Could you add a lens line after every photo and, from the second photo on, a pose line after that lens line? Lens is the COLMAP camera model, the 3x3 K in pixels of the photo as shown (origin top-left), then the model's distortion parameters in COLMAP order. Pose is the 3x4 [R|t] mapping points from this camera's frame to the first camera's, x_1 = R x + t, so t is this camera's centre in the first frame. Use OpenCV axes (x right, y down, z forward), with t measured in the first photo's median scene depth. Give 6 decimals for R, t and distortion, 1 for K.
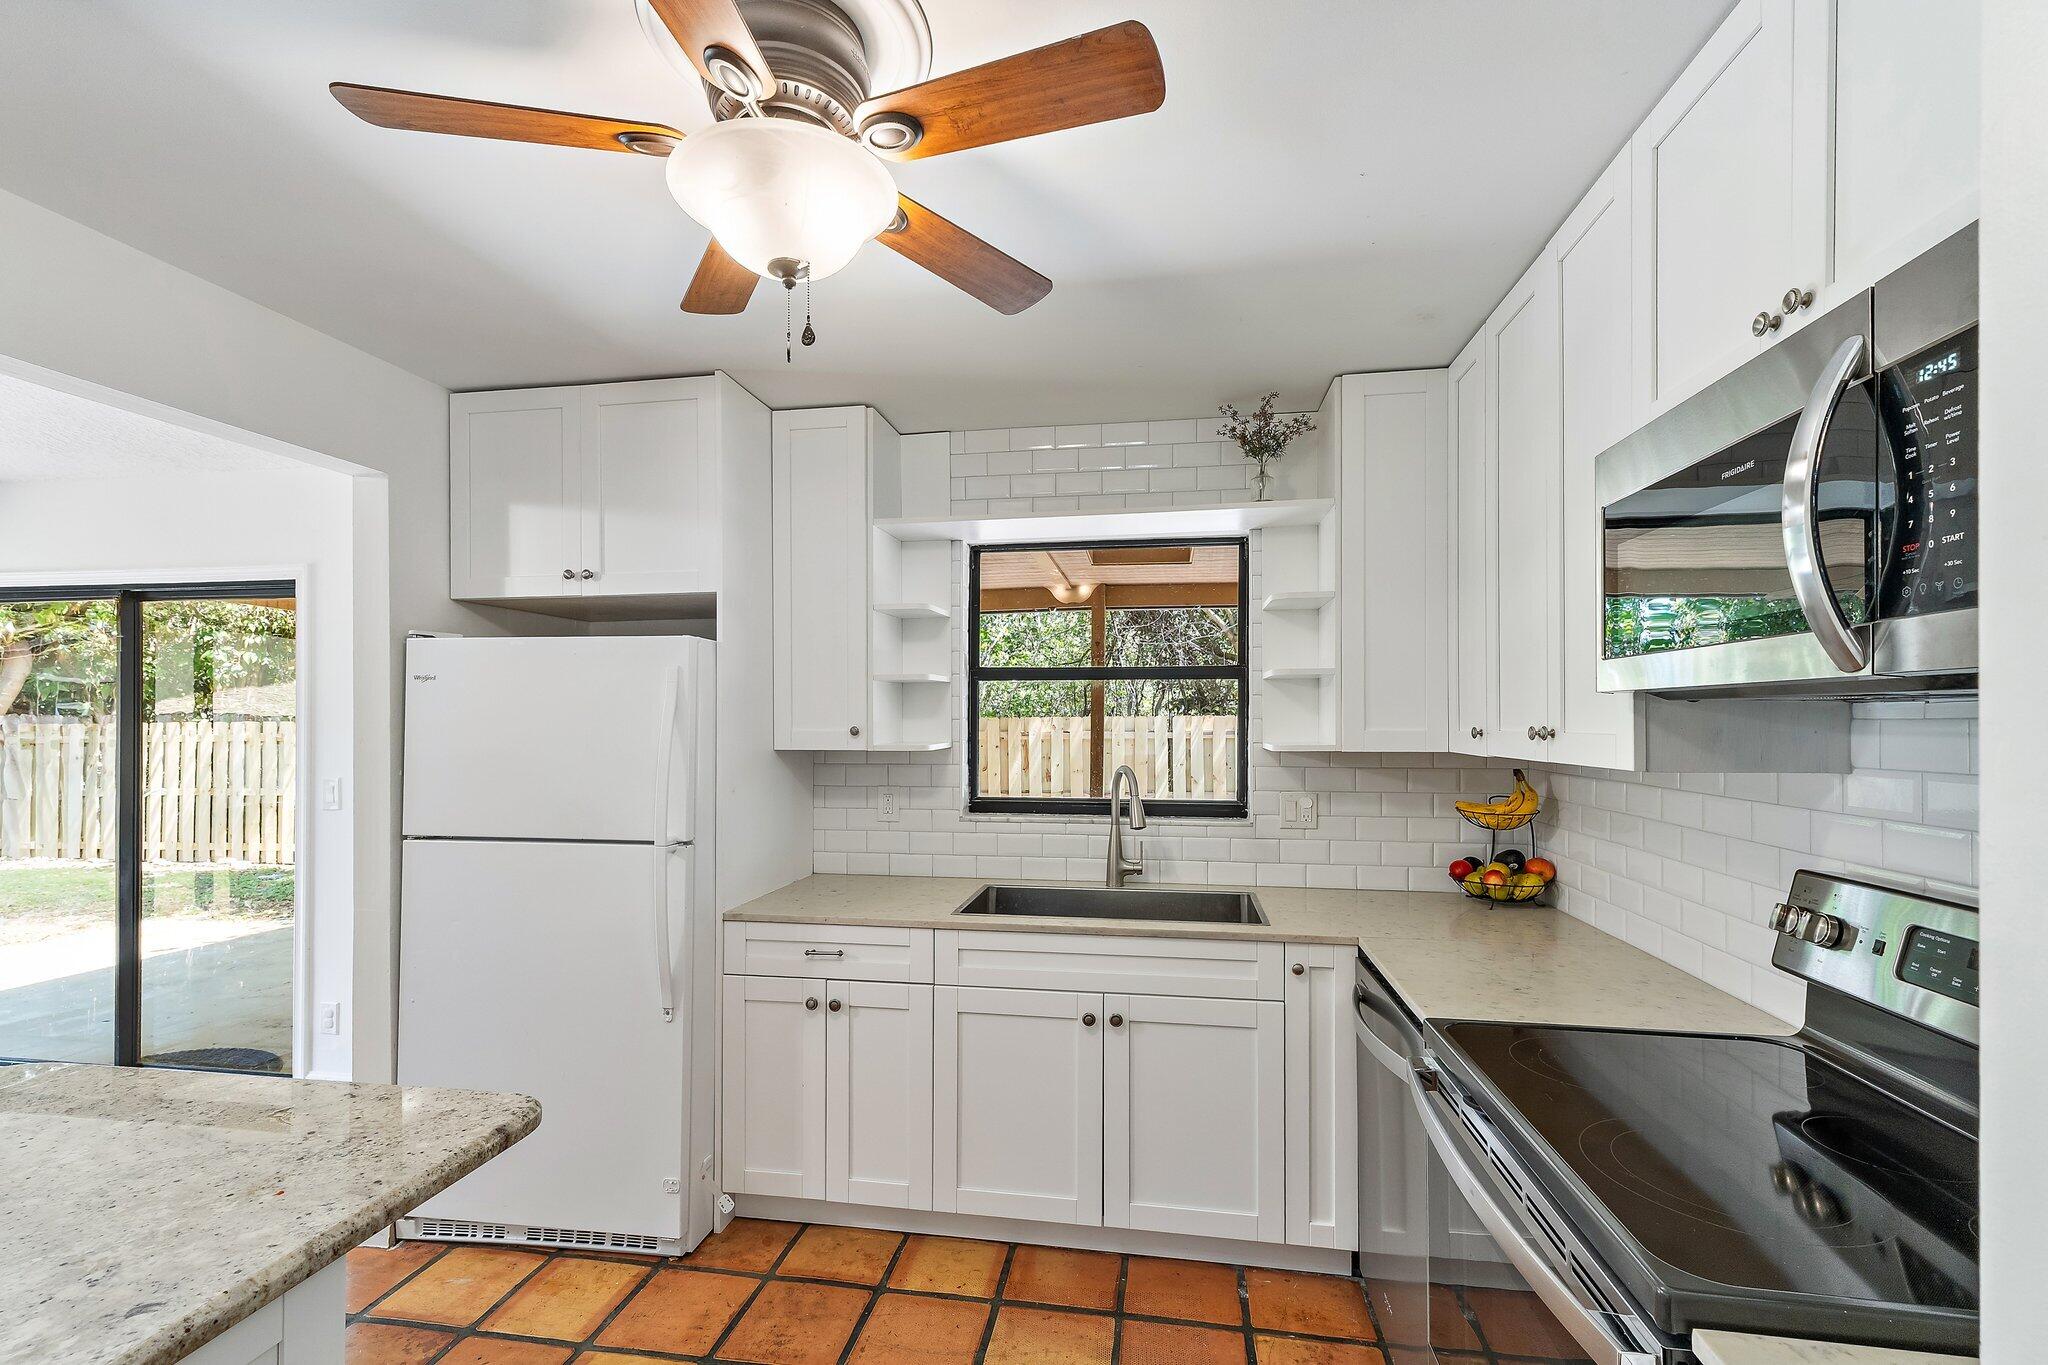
lens RADIAL K [[885.1, 0, 1033.1], [0, 885.1, 720.1], [0, 0, 1]] dist [0.010330, 0.000177]
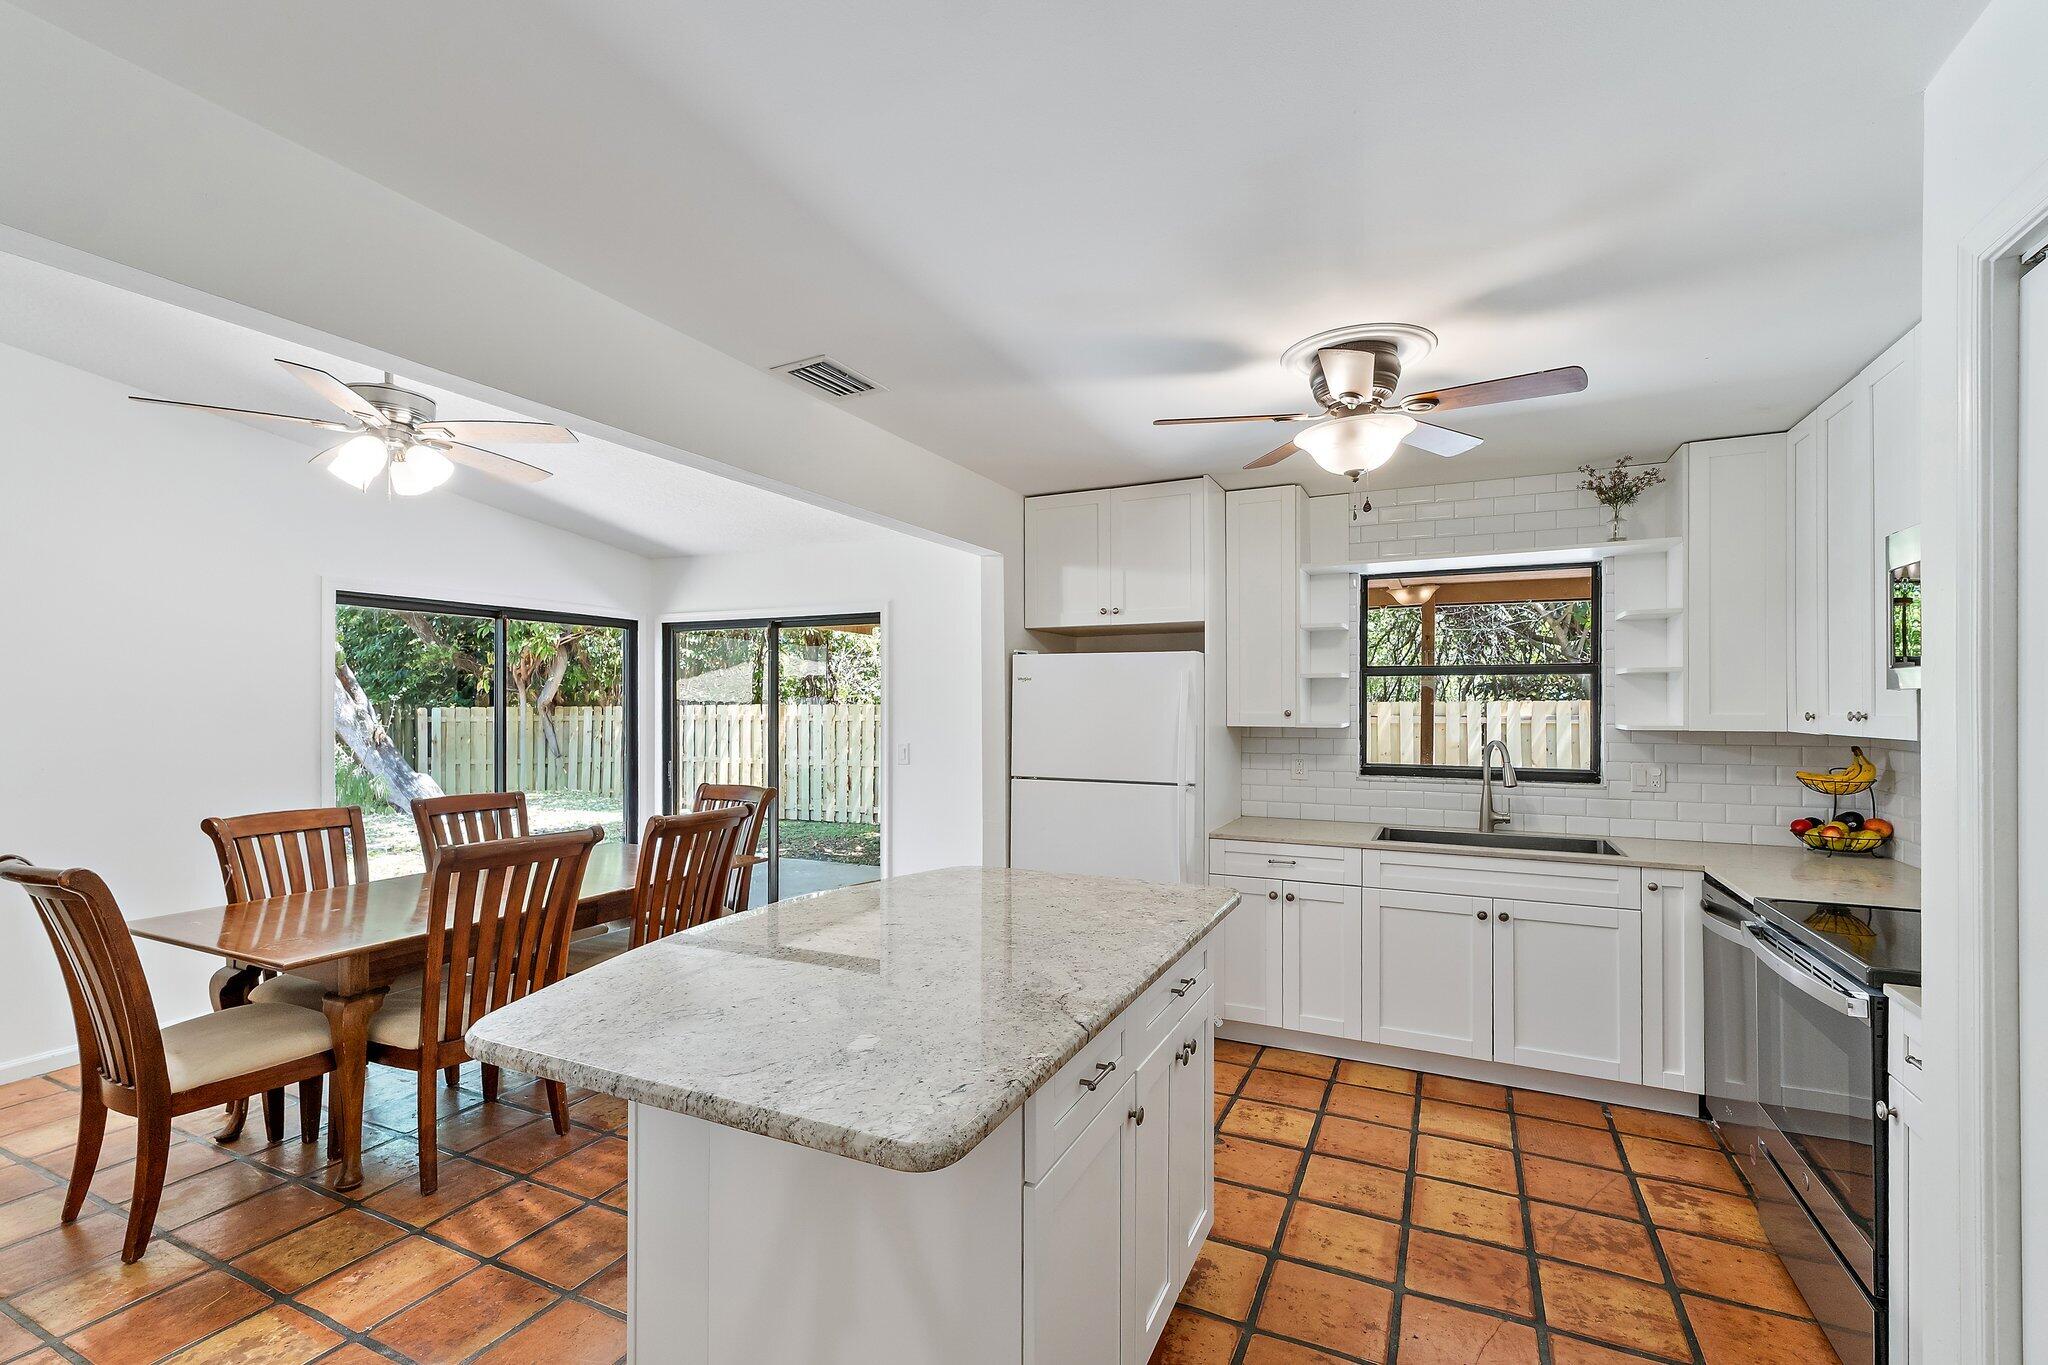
lens RADIAL K [[915.5, 0, 1019.9], [0, 915.5, 702.3], [0, 0, 1]] dist [0.013338, 0.000361]
pose [[0.959632, 0.001028, -0.281257, -0.214939], [-0.001648, 0.999997, -0.001968, -0.001973], [0.281254, 0.002352, 0.959630, -0.578772]]
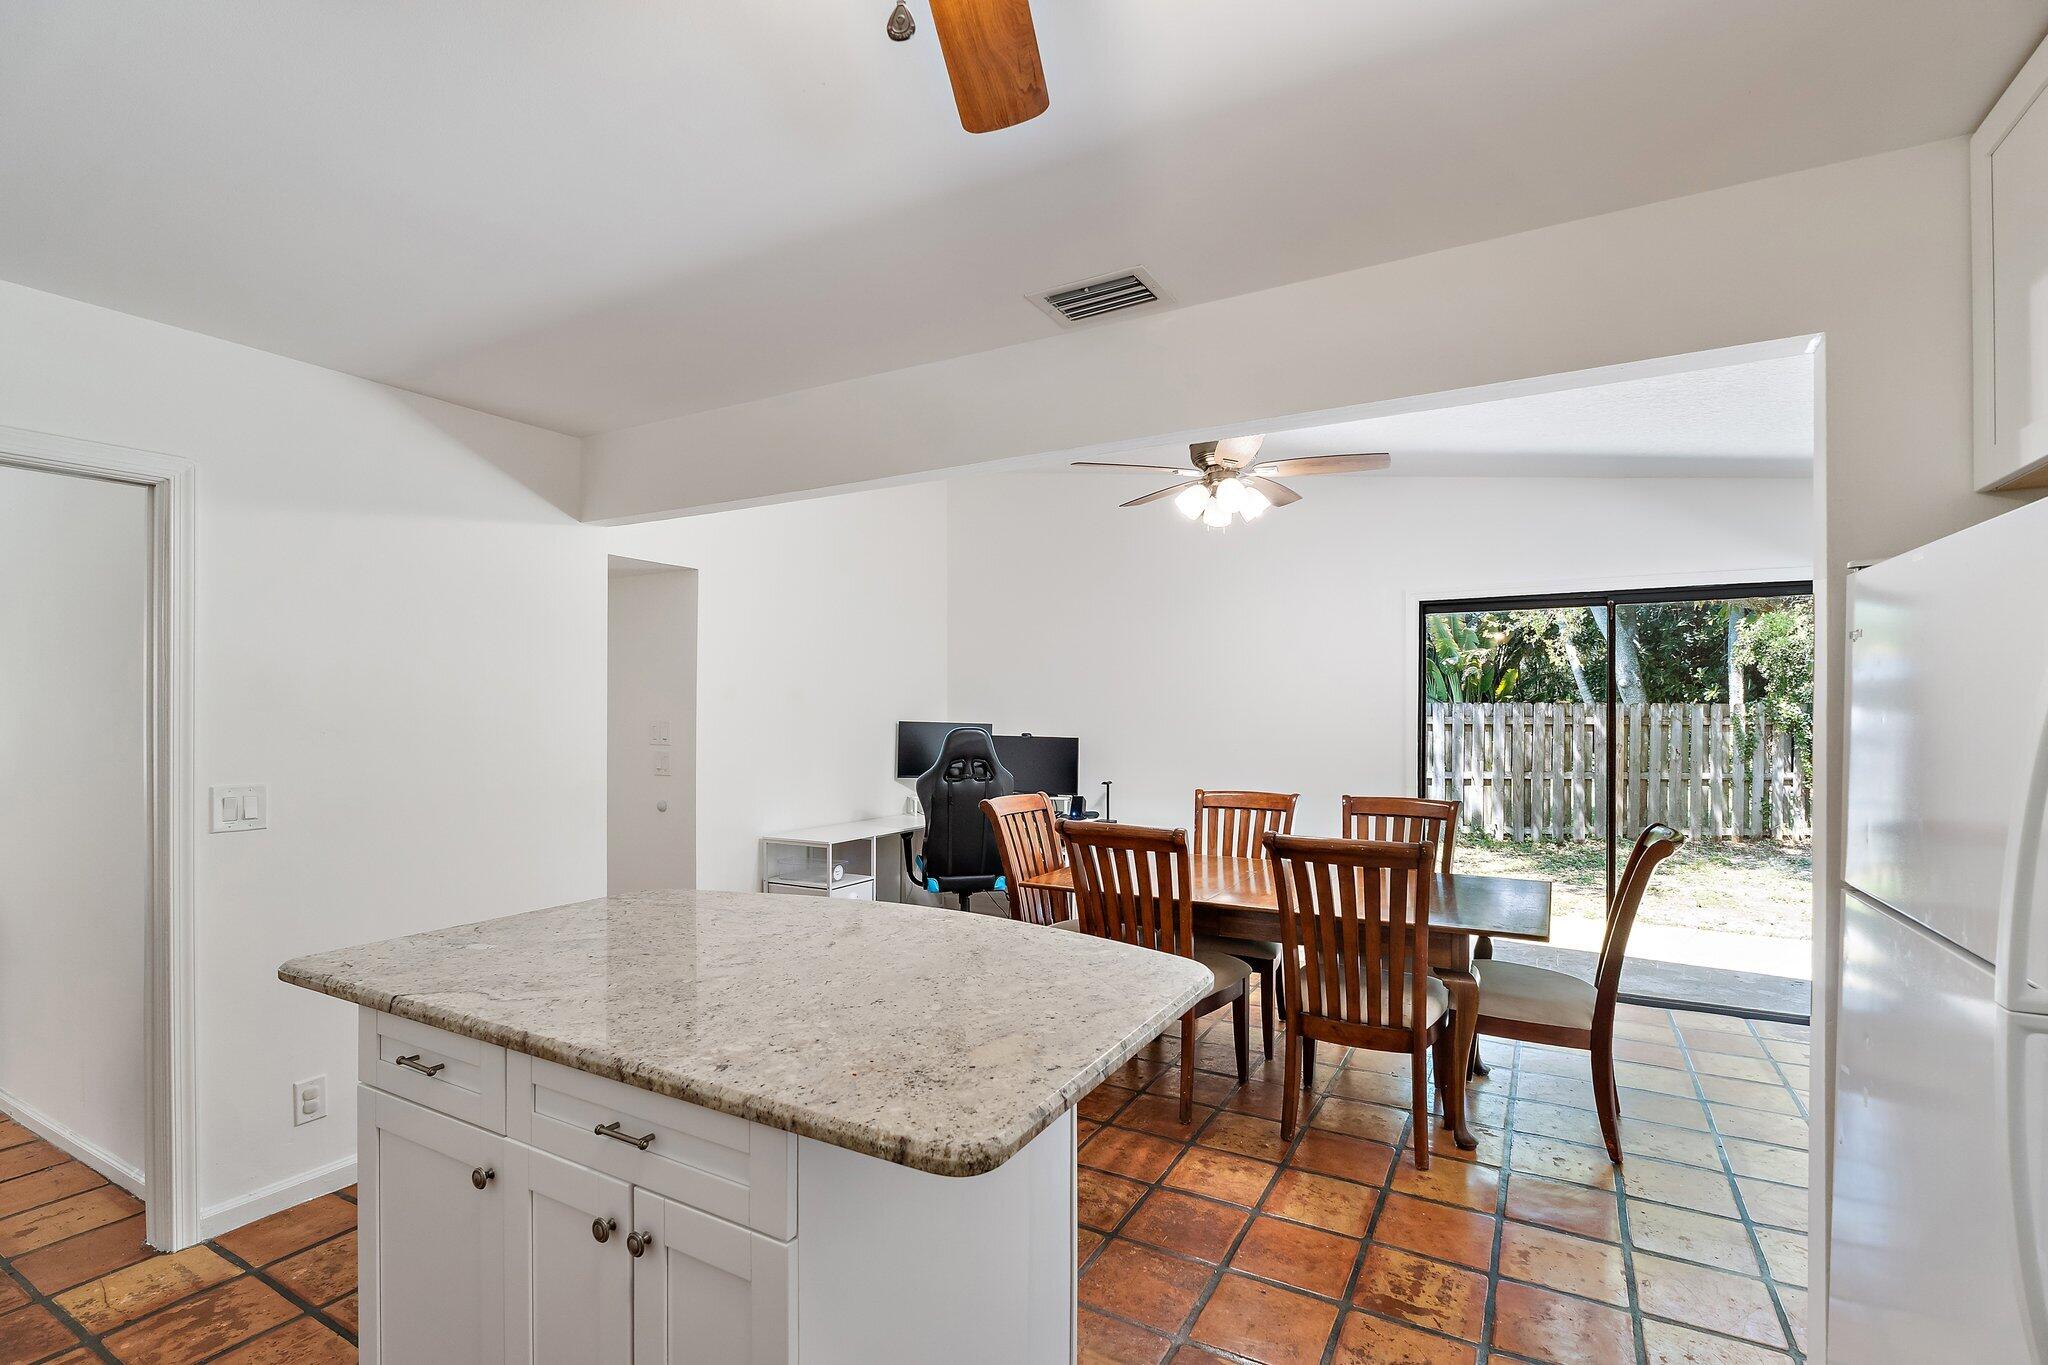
lens RADIAL K [[915.5, 0, 1019.9], [0, 915.5, 702.3], [0, 0, 1]] dist [0.013338, 0.000361]
pose [[-0.347588, -0.006639, -0.937624, 0.120098], [0.001757, 0.999969, -0.007732, 0.003343], [0.937646, -0.004335, -0.347565, 0.655675]]
